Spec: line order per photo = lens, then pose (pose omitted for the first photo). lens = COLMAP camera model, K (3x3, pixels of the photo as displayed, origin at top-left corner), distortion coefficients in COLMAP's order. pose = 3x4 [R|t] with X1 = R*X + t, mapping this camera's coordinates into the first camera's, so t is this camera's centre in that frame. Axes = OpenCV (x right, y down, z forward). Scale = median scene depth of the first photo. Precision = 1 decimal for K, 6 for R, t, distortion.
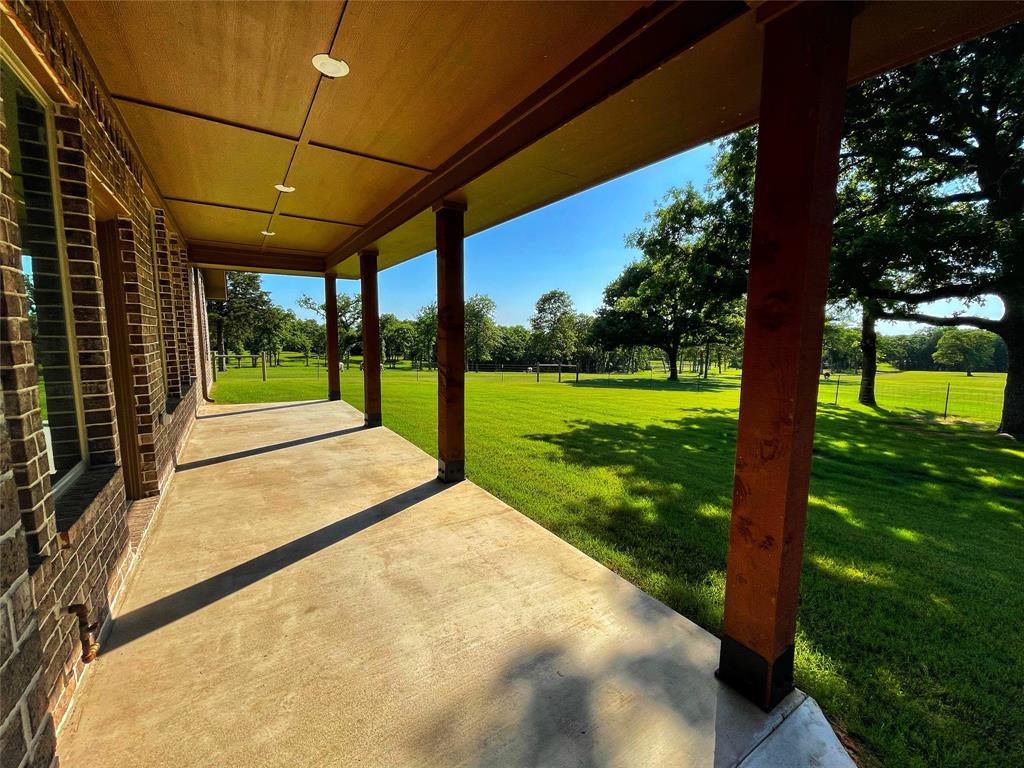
lens RADIAL K [[411.5, 0, 511.2], [0, 411.5, 387.8], [0, 0, 1]] dist [-0.001769, 0.000233]
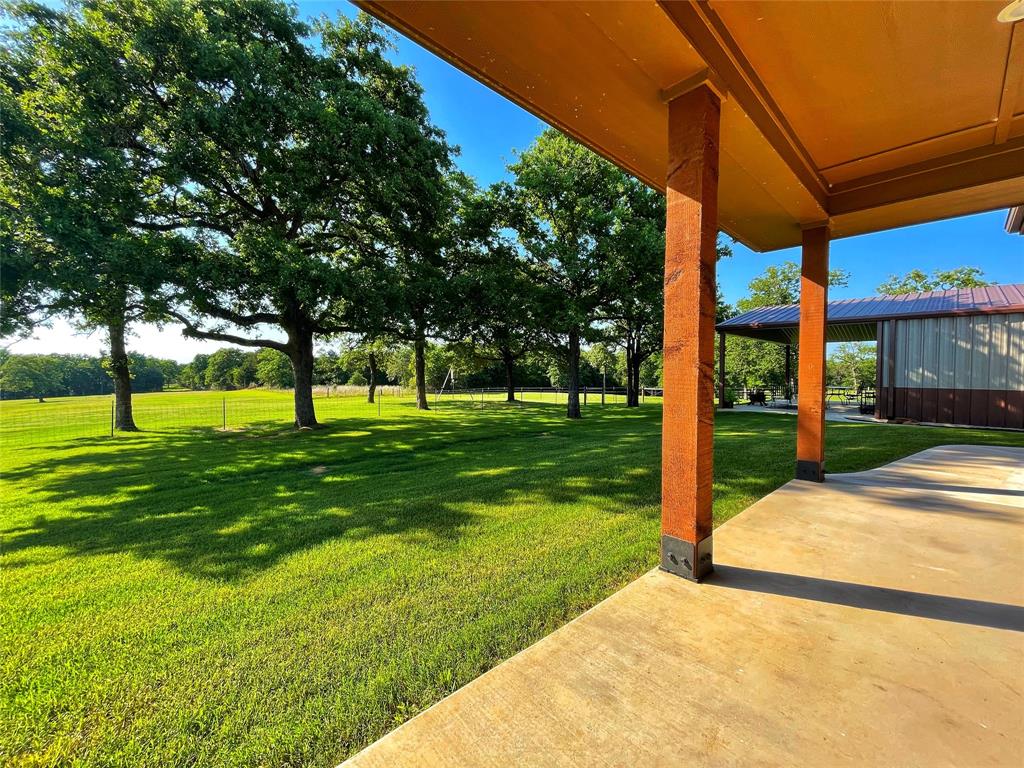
lens RADIAL K [[411.5, 0, 510.1], [0, 411.5, 382.7], [0, 0, 1]] dist [-0.001769, 0.000233]
pose [[-0.165433, -0.024060, 0.985928, -0.575226], [0.100159, 0.994124, 0.041066, -0.065322], [-0.981122, 0.105543, -0.162051, 1.156957]]
